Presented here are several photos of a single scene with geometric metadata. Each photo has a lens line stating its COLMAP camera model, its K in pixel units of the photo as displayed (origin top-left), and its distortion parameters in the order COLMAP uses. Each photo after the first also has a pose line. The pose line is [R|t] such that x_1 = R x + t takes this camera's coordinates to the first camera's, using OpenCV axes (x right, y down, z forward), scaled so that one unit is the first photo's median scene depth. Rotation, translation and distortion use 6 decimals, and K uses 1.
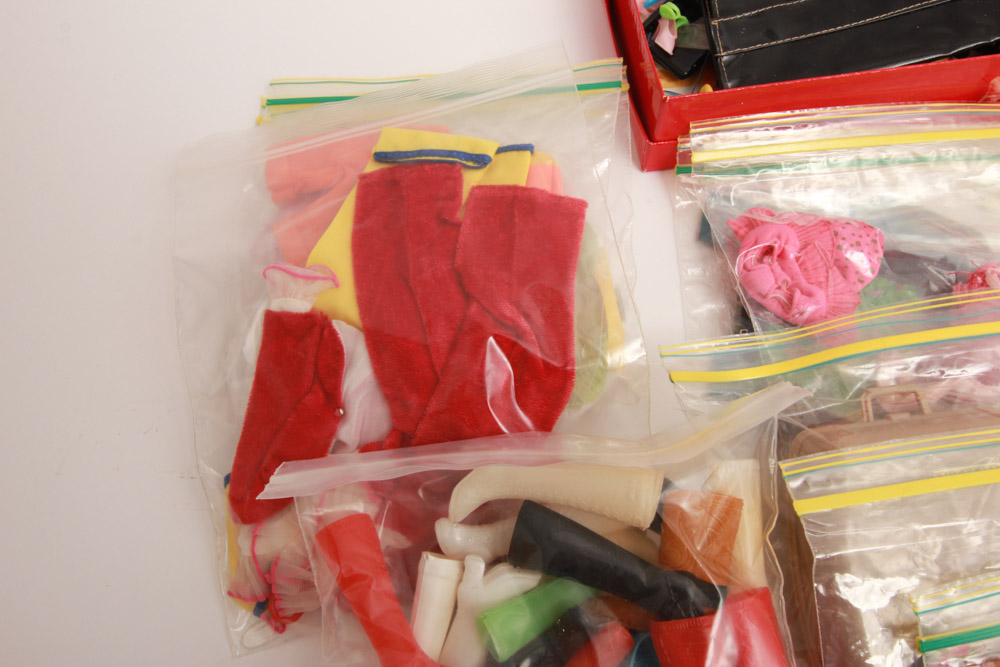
lens RADIAL K [[850.0, 0, 500.0], [0, 850.0, 333.5], [0, 0, 1]] dist [0.009362, 0.004328]
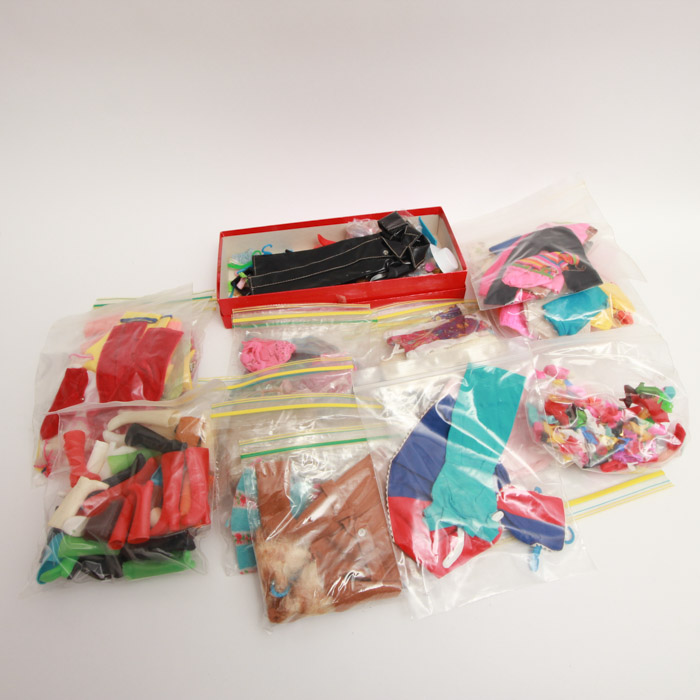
lens RADIAL K [[528.4, 0, 351.8], [0, 528.4, 328.1], [0, 0, 1]] dist [0.002928, 0.001255]
pose [[0.999994, -0.002229, -0.002487, 0.718193], [0.001382, 0.954103, -0.299474, 0.394572], [0.003040, 0.299469, 0.954101, -0.769205]]
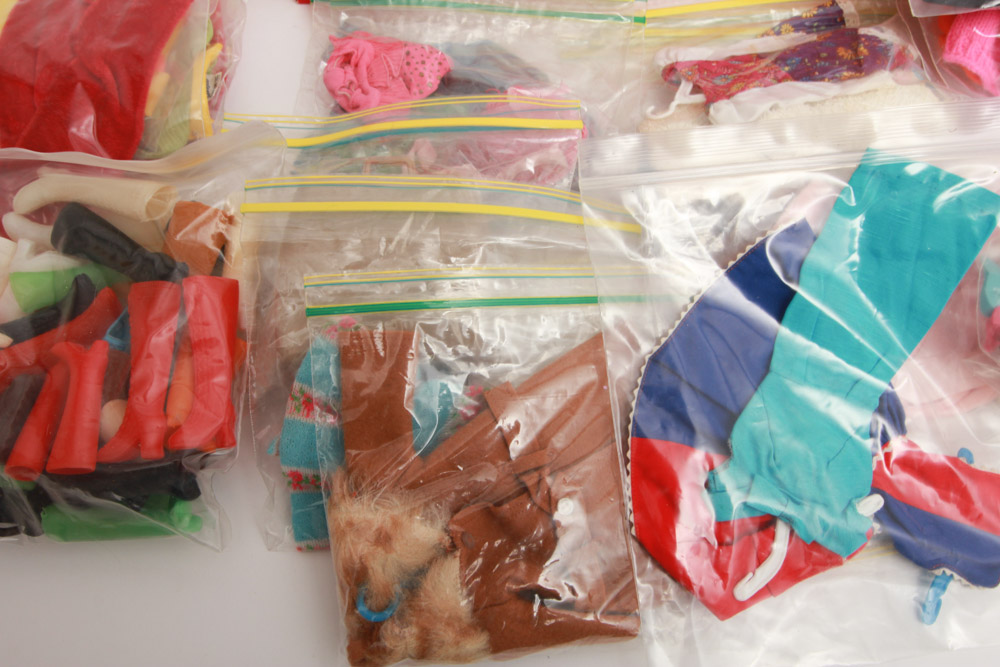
lens RADIAL K [[850.0, 0, 500.0], [0, 850.0, 333.5], [0, 0, 1]] dist [0.009362, 0.004328]
pose [[0.993600, 0.111916, -0.015298, 0.652627], [-0.111481, 0.993404, 0.026846, 0.262213], [0.018201, -0.024969, 0.999523, -0.260948]]
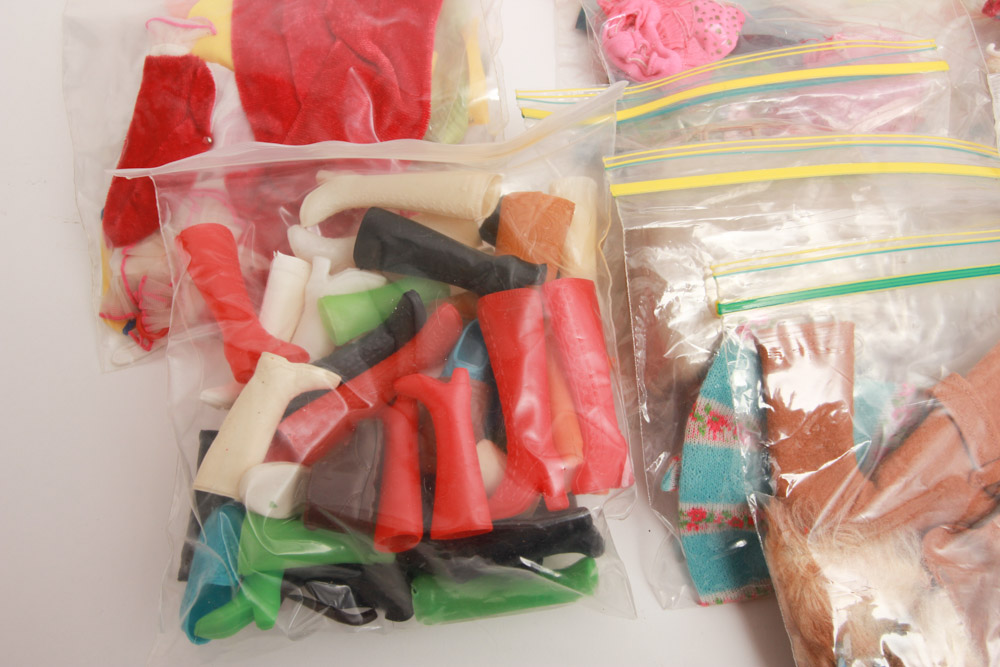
lens RADIAL K [[850.0, 0, 500.0], [0, 850.0, 333.5], [0, 0, 1]] dist [0.009362, 0.004328]
pose [[0.999806, 0.019254, 0.004190, 0.170727], [-0.019226, 0.999794, -0.006580, 0.326458], [-0.004315, 0.006498, 0.999970, -0.053508]]
